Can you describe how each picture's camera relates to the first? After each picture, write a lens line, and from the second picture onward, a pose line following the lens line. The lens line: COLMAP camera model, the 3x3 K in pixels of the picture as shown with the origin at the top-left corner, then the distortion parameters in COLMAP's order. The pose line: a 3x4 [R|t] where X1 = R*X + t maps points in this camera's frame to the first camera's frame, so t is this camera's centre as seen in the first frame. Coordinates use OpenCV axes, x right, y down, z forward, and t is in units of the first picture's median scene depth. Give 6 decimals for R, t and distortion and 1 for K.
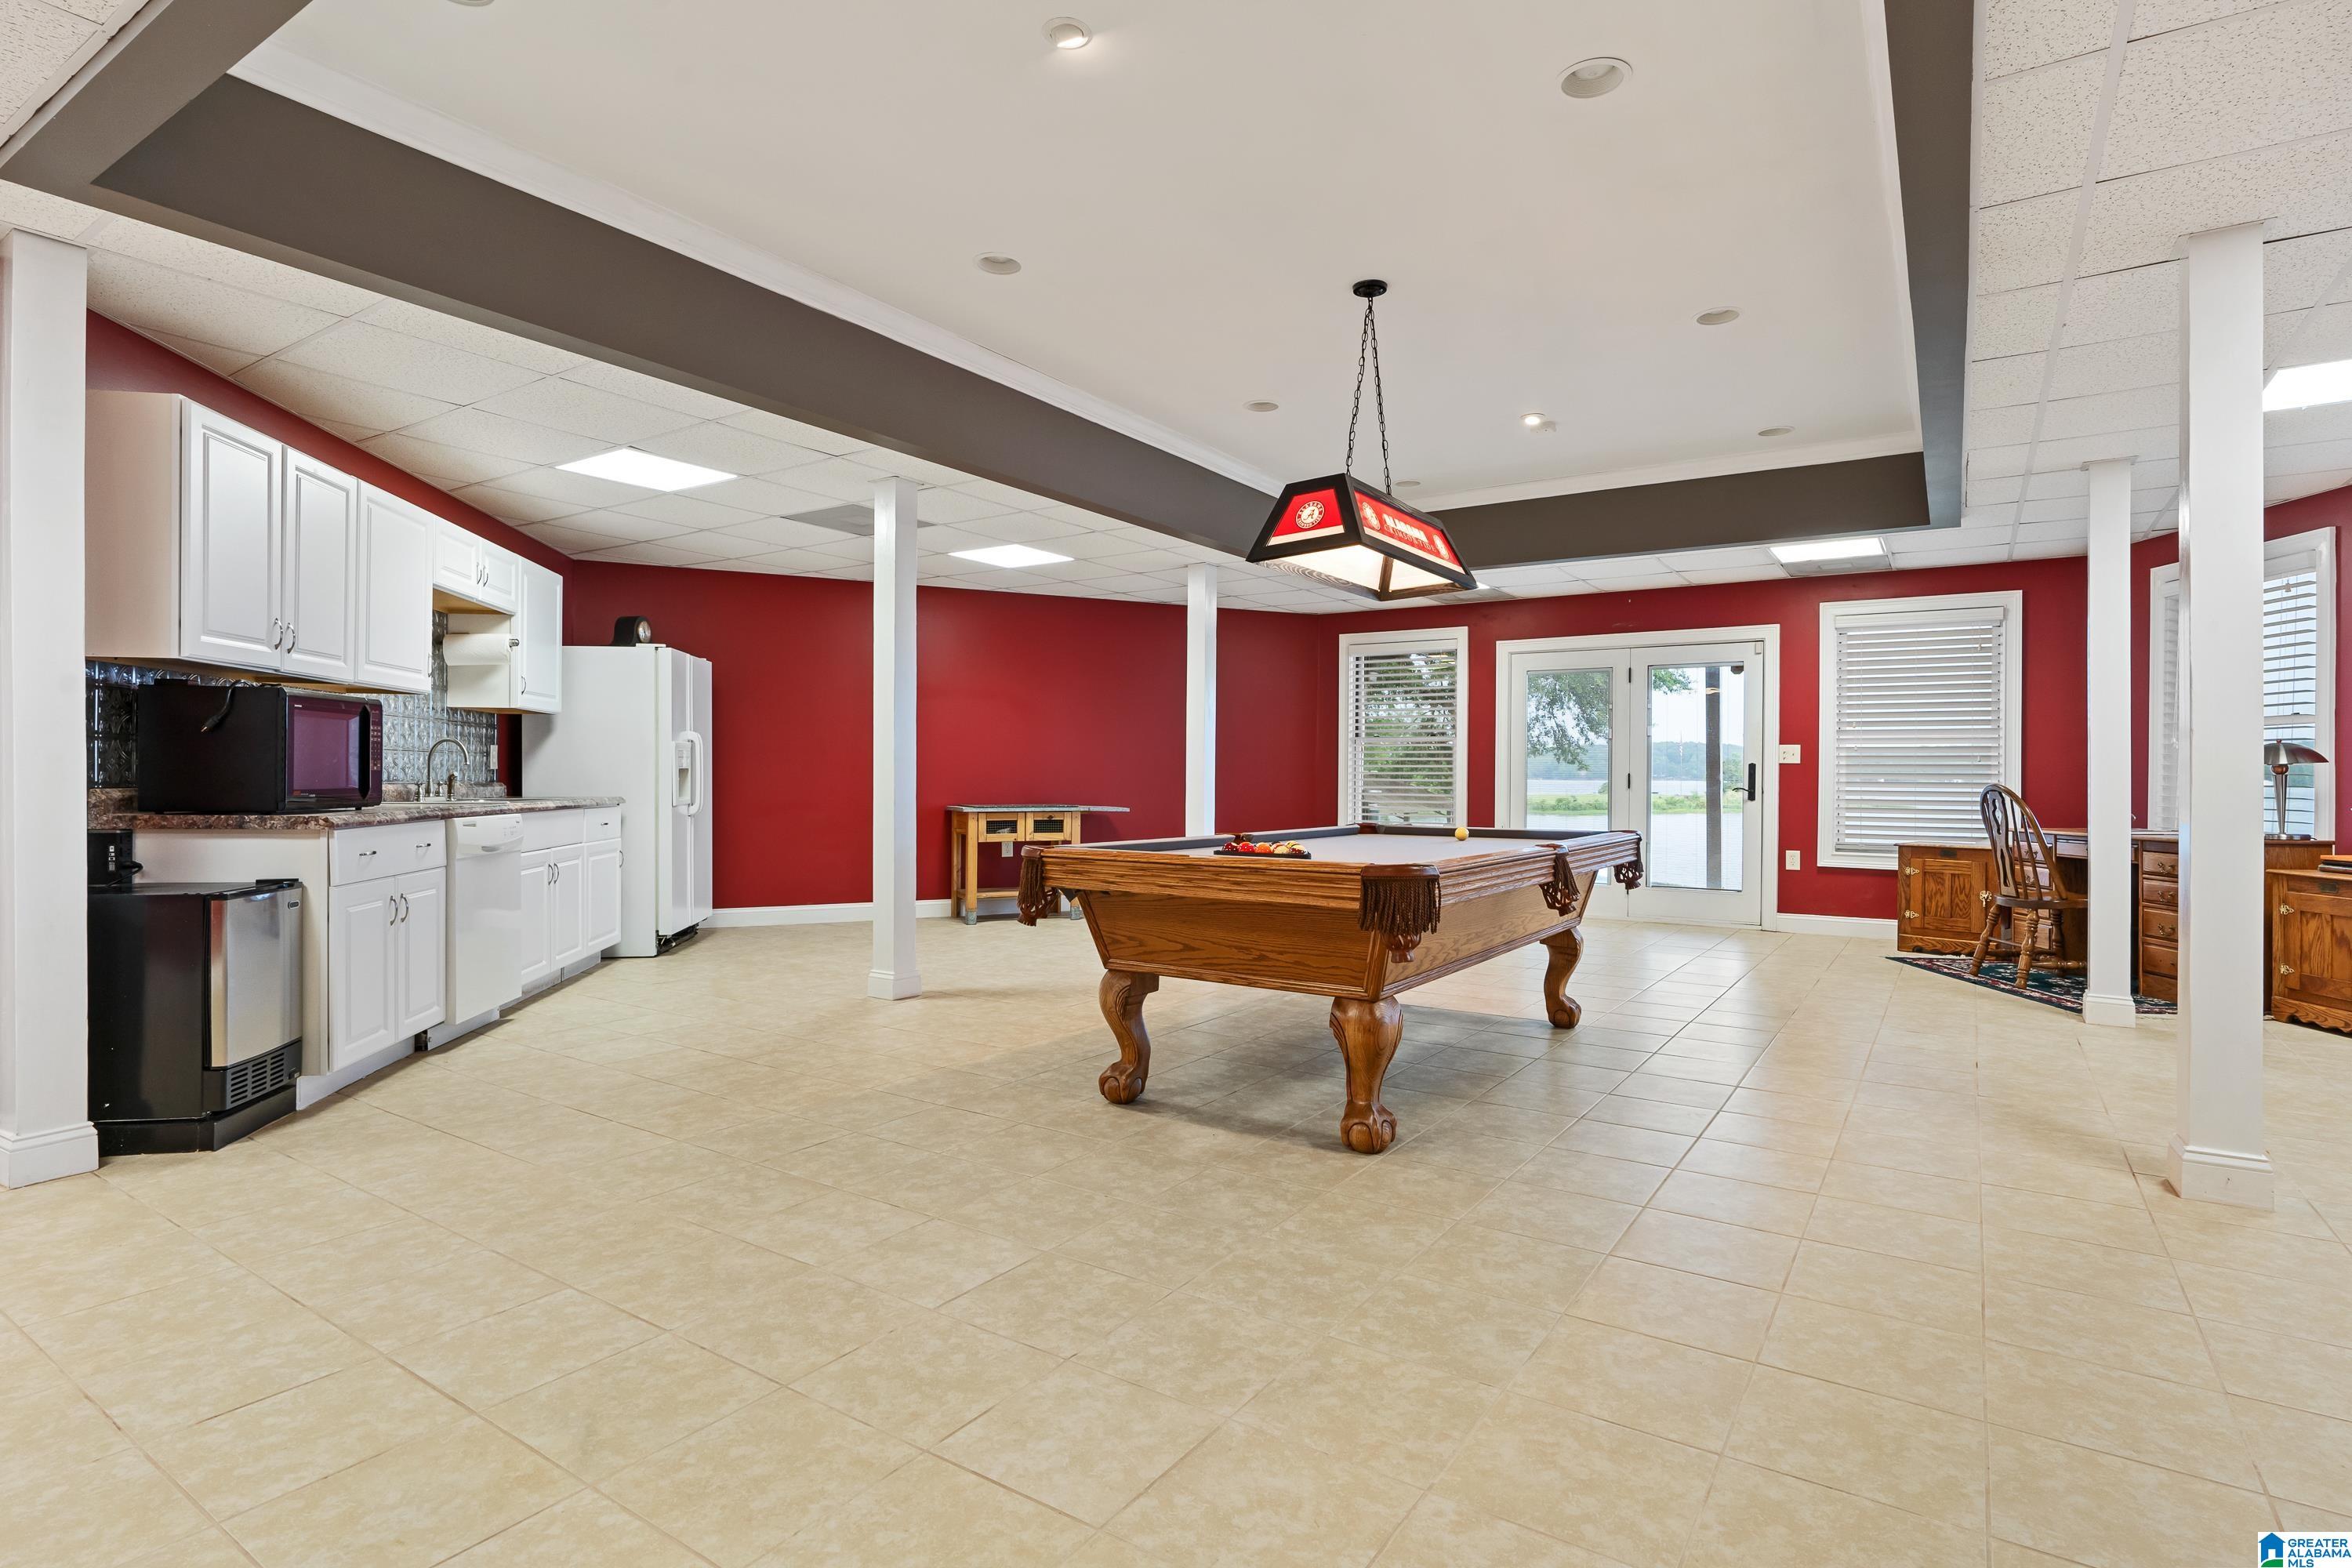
lens RADIAL K [[1174.3, 0, 1232.3], [0, 1174.3, 782.1], [0, 0, 1]] dist [-0.007388, -0.000284]
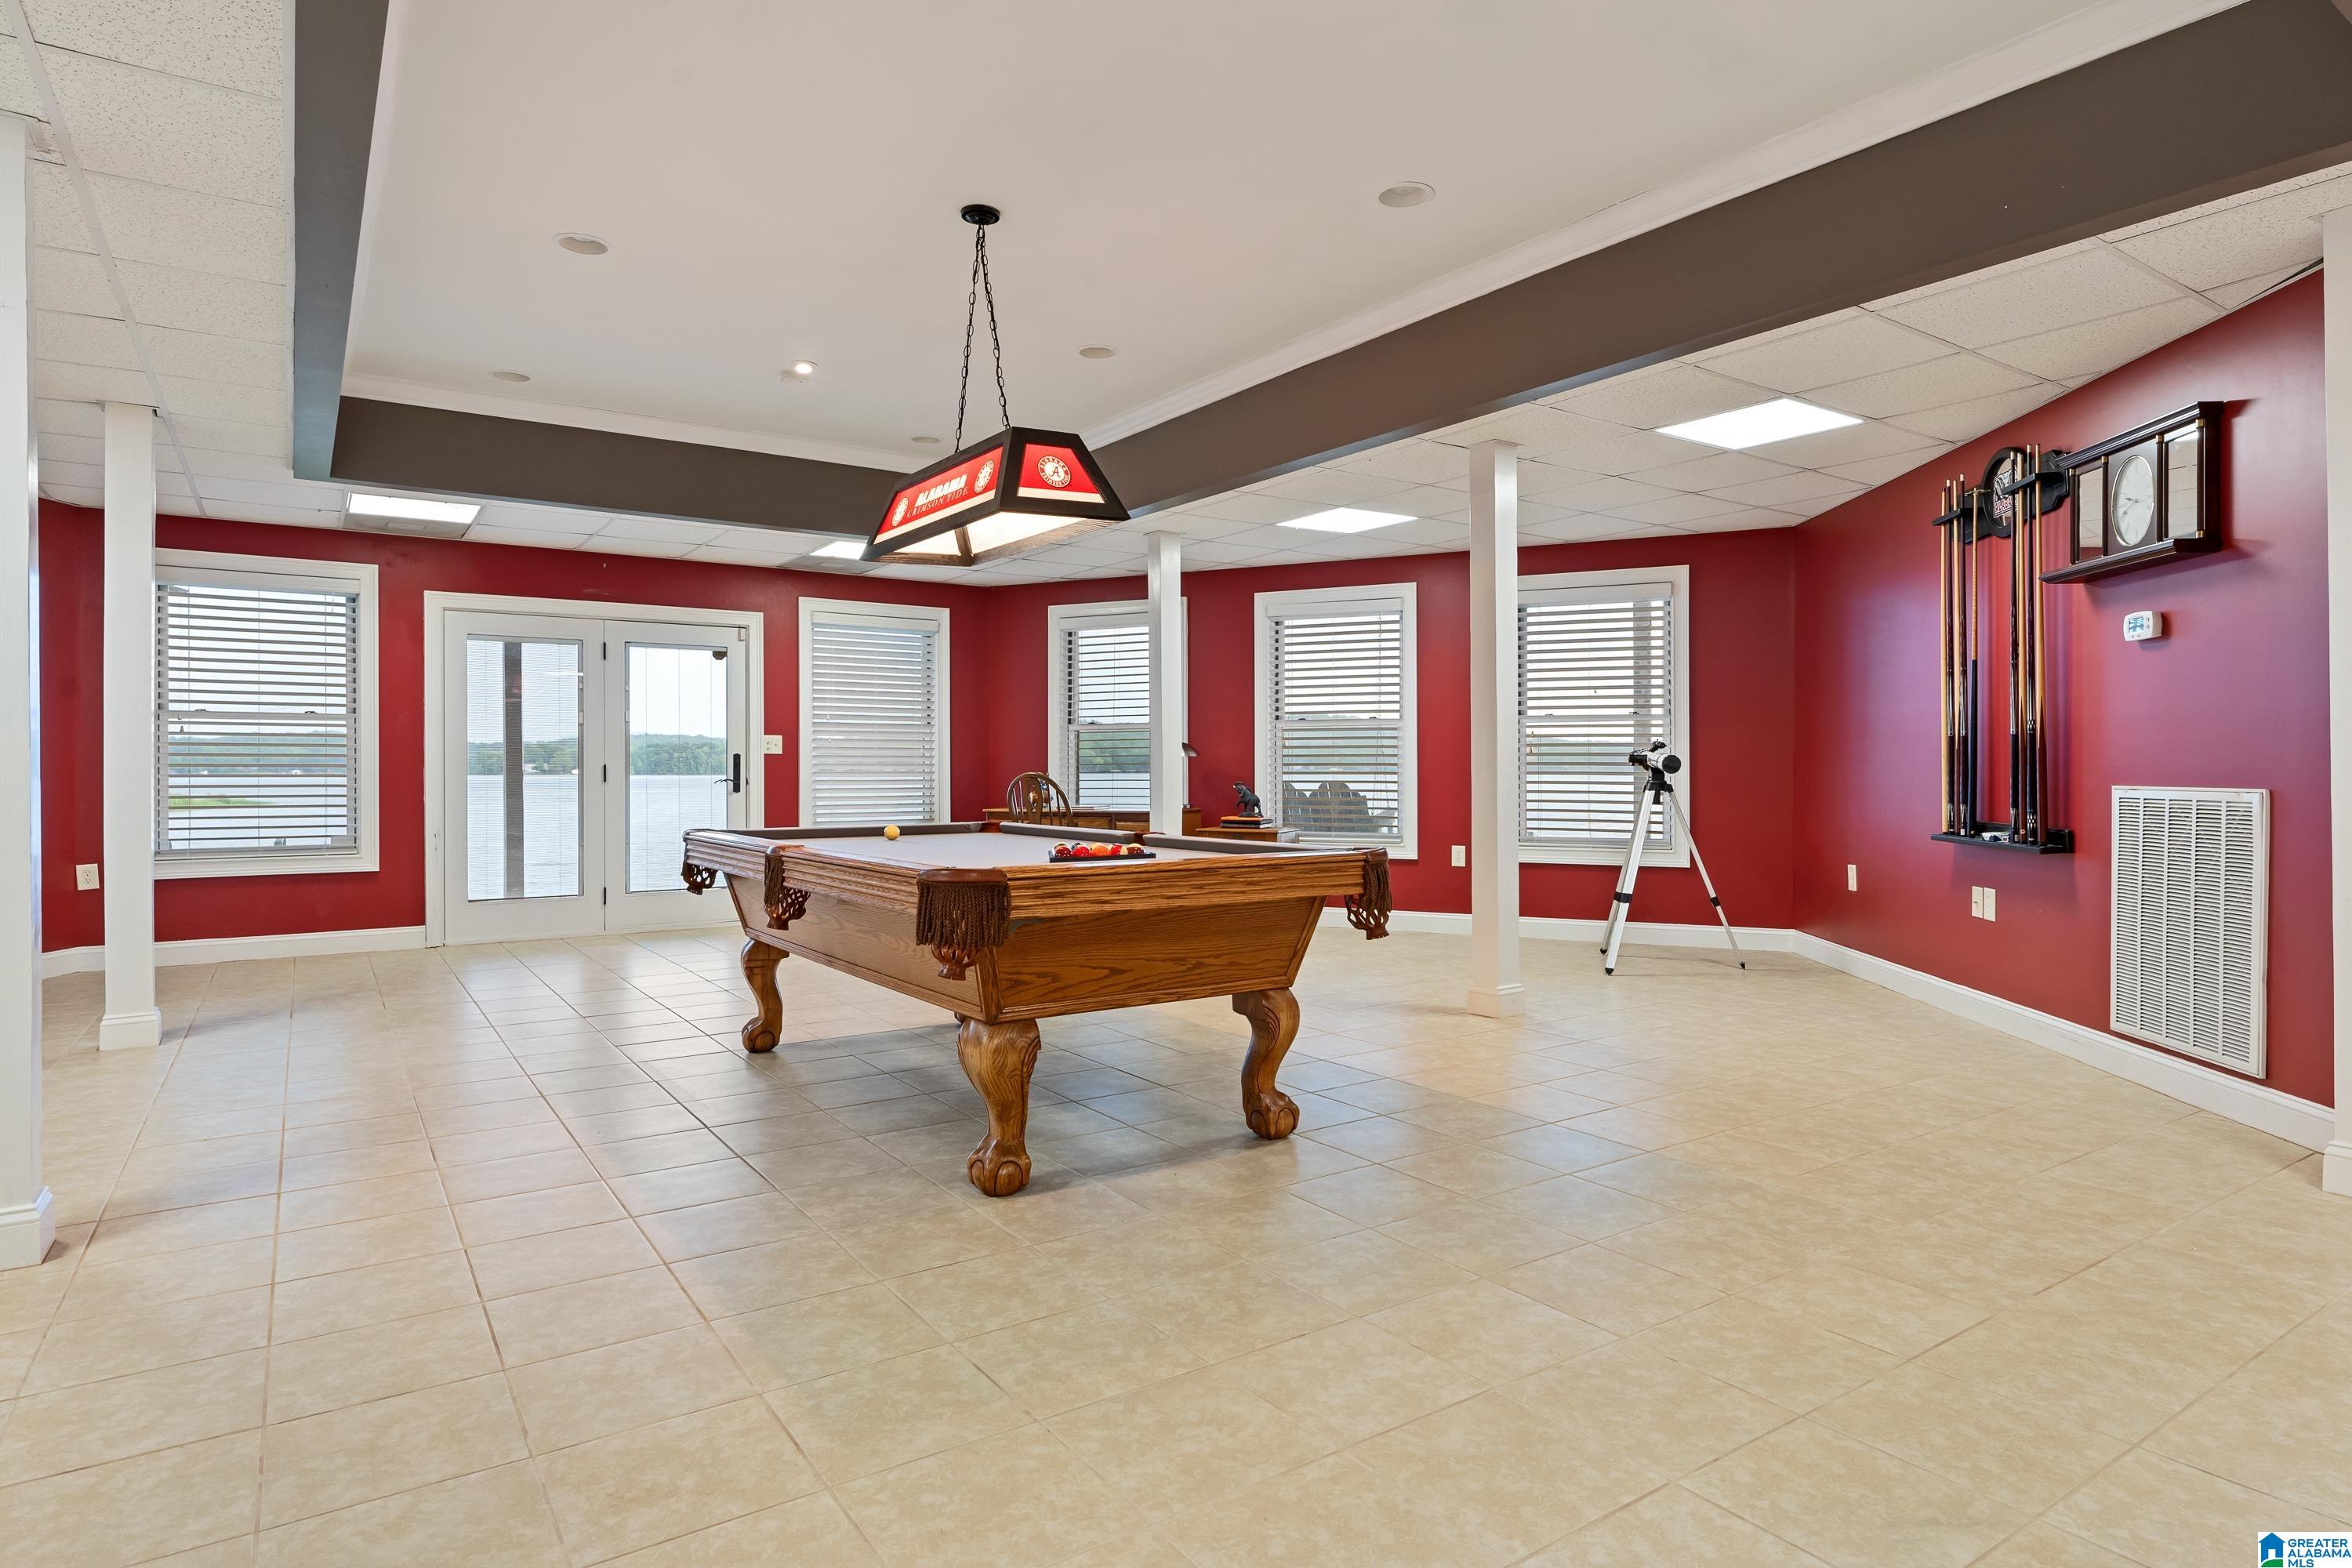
lens RADIAL K [[1263.9, 0, 1175.3], [0, 1263.9, 776.2], [0, 0, 1]] dist [-0.003471, -0.000450]
pose [[0.394296, -0.011470, 0.918912, -0.922789], [0.009149, 0.999922, 0.008555, -0.007569], [-0.918938, 0.005034, 0.394370, 0.648616]]
